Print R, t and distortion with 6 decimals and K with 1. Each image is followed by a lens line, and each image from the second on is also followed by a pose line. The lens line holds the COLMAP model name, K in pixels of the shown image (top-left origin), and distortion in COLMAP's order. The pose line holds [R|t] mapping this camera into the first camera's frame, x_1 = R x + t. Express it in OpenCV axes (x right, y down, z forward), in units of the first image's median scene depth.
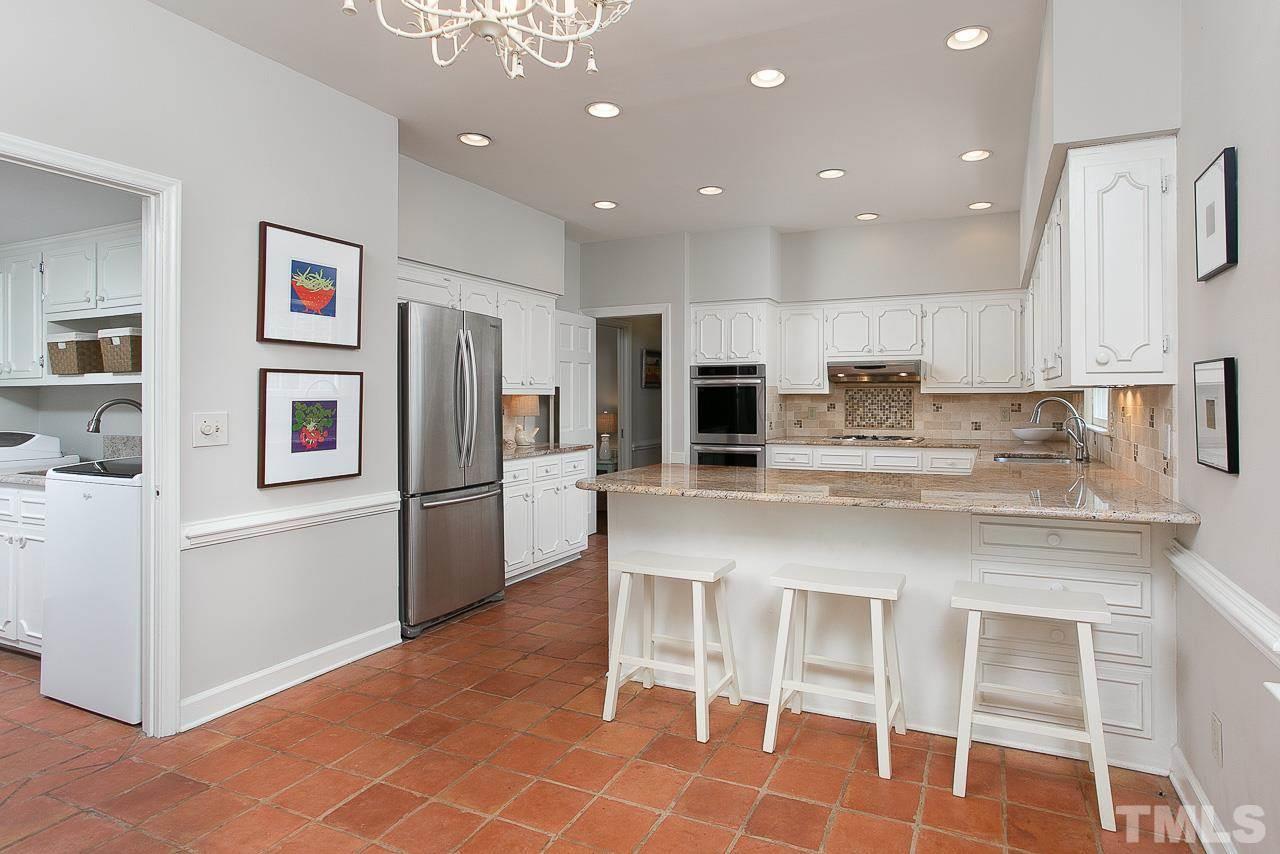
lens RADIAL K [[640.5, 0, 644.1], [0, 640.5, 407.8], [0, 0, 1]] dist [0.004980, 0.001046]
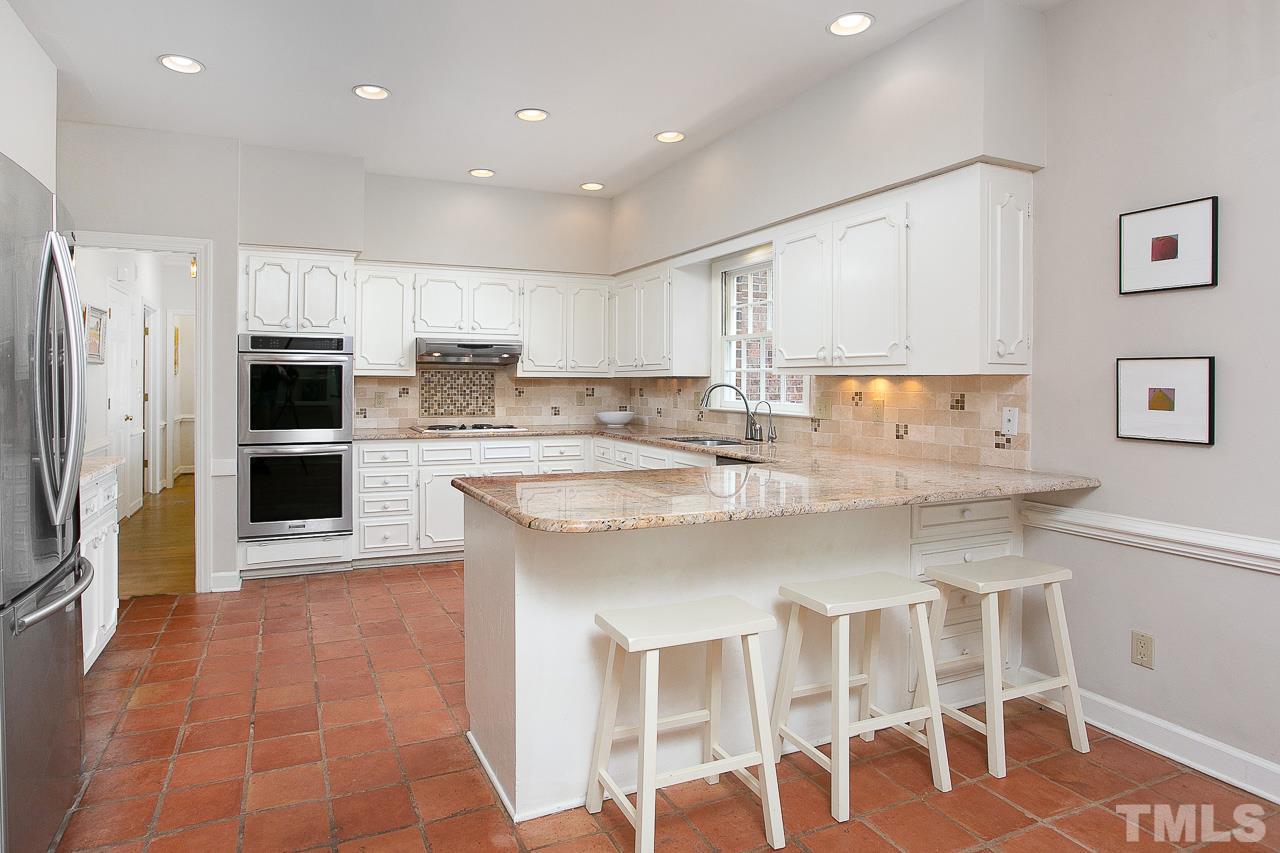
lens RADIAL K [[718.1, 0, 641.6], [0, 718.1, 405.9], [0, 0, 1]] dist [-0.001342, -0.000055]
pose [[0.713401, -0.017805, 0.700530, -0.162412], [0.003935, 0.999763, 0.021403, -0.002319], [-0.700745, -0.012512, 0.713302, 0.135526]]
